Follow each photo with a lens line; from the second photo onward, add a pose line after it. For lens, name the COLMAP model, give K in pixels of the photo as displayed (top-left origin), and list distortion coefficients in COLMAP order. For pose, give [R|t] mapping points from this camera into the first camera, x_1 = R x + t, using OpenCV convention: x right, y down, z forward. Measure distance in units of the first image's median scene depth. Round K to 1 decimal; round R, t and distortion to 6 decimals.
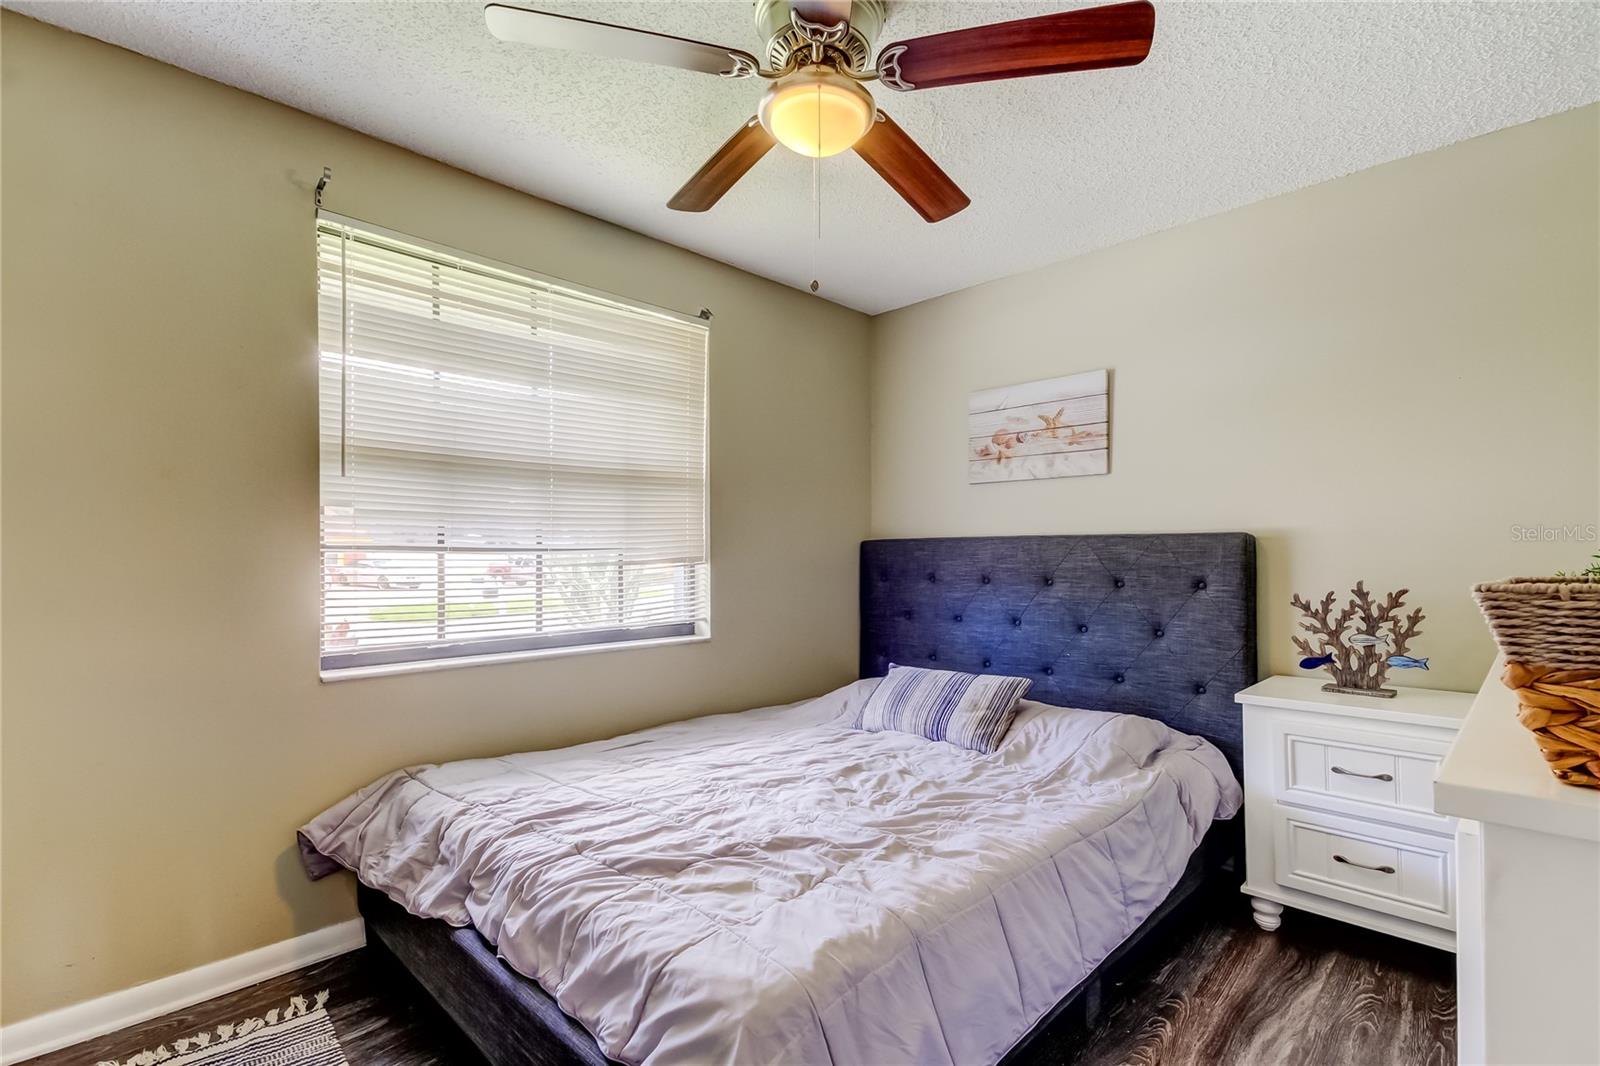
lens RADIAL K [[749.4, 0, 810.4], [0, 749.4, 545.0], [0, 0, 1]] dist [0.027638, -0.004394]
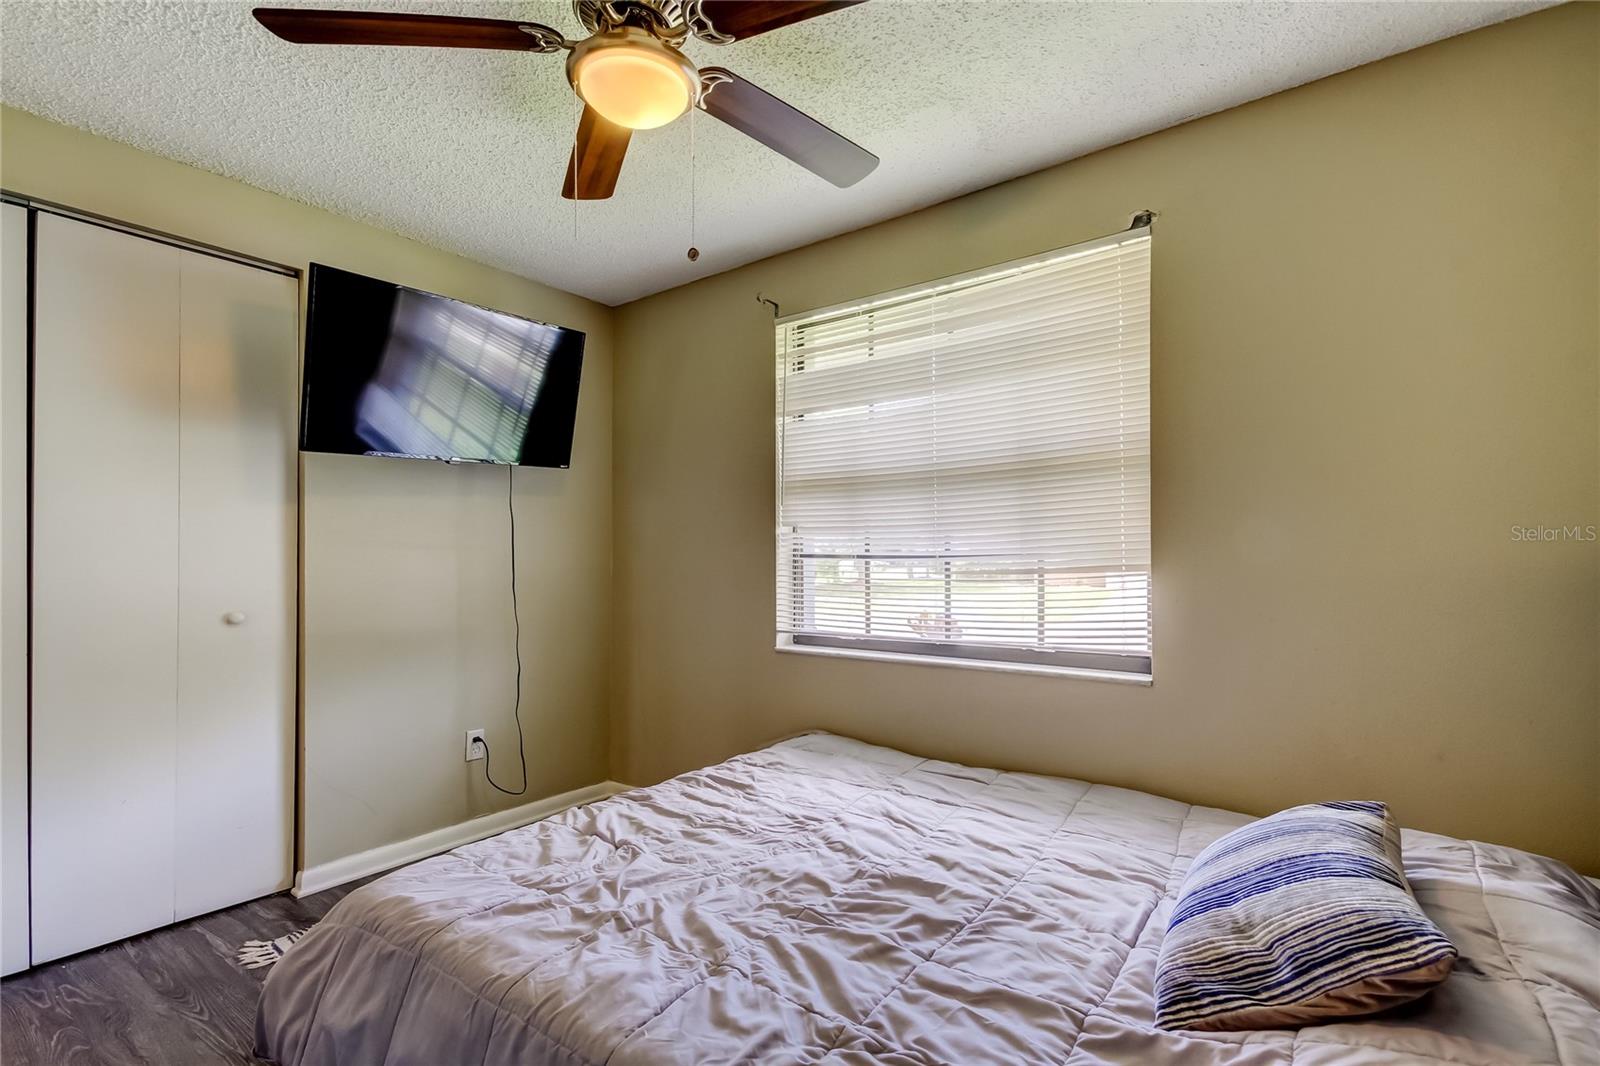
lens RADIAL K [[749.4, 0, 815.0], [0, 749.4, 556.9], [0, 0, 1]] dist [0.027638, -0.004394]
pose [[0.136987, -0.000648, -0.990573, 0.652522], [0.014577, 0.999893, 0.001362, 0.003020], [0.990466, -0.014626, 0.136982, 0.755194]]
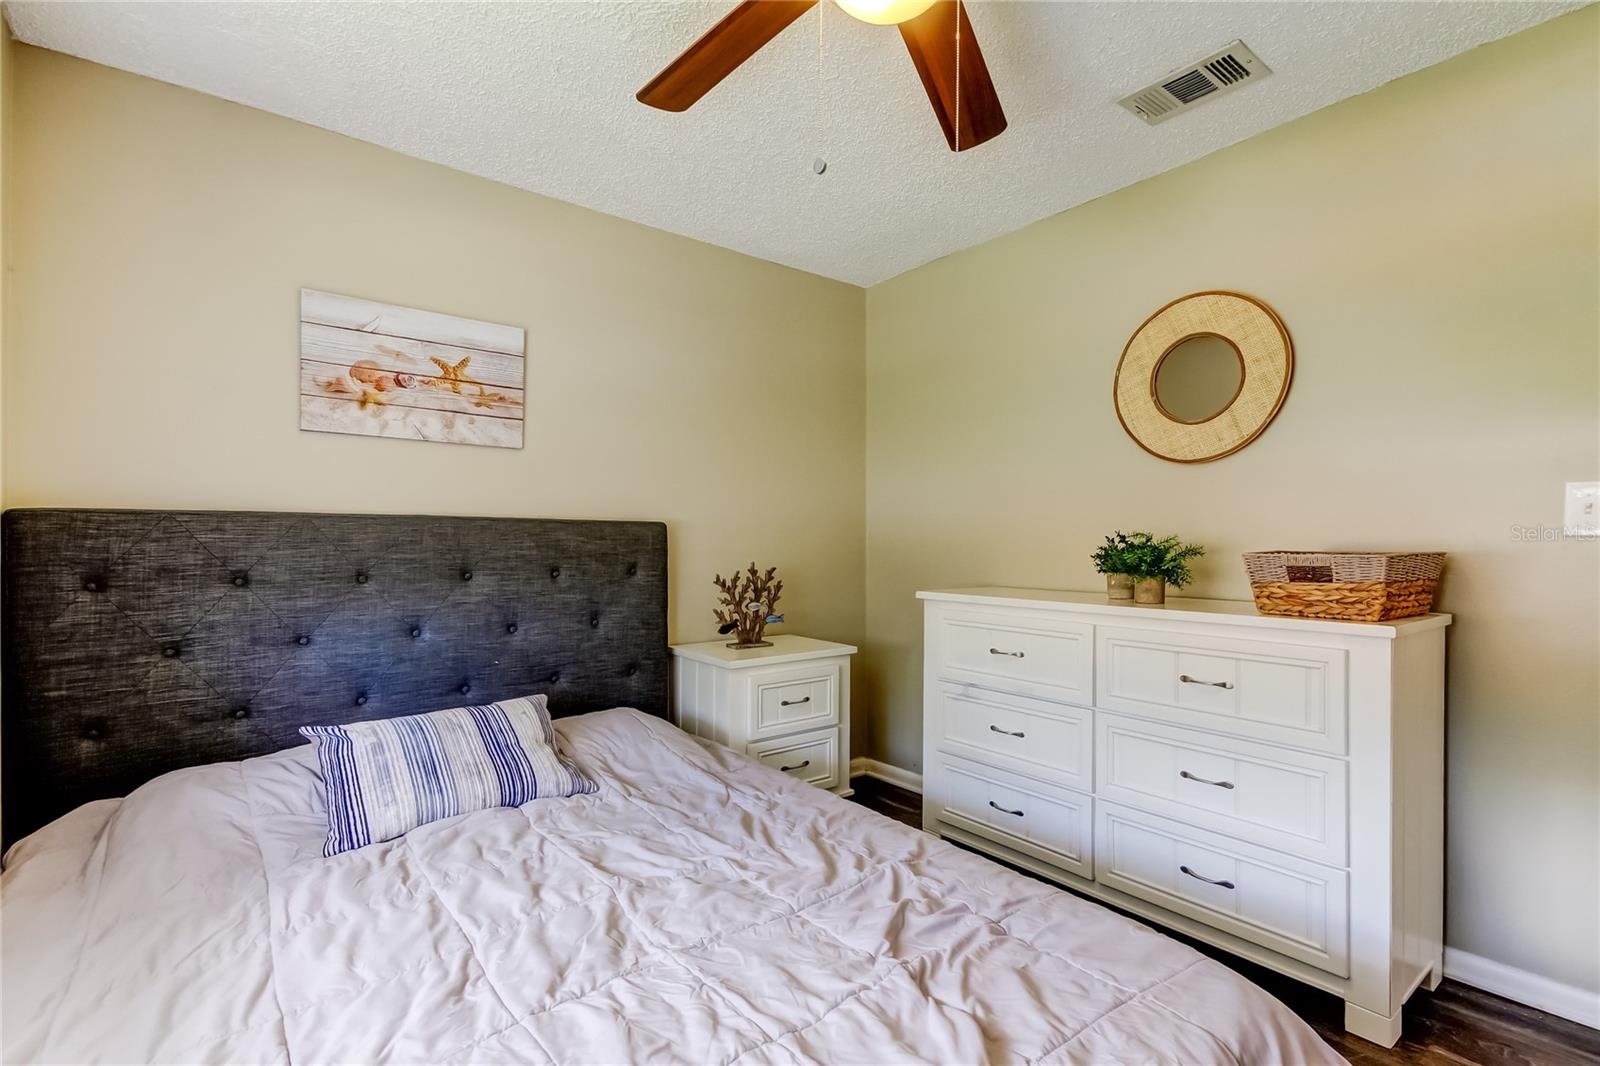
lens RADIAL K [[749.4, 0, 815.6], [0, 749.4, 540.0], [0, 0, 1]] dist [0.027638, -0.004394]
pose [[0.125374, 0.007216, 0.992083, -0.531575], [-0.017749, 0.999830, -0.005029, 0.011985], [-0.991951, -0.016978, 0.125481, 0.676980]]
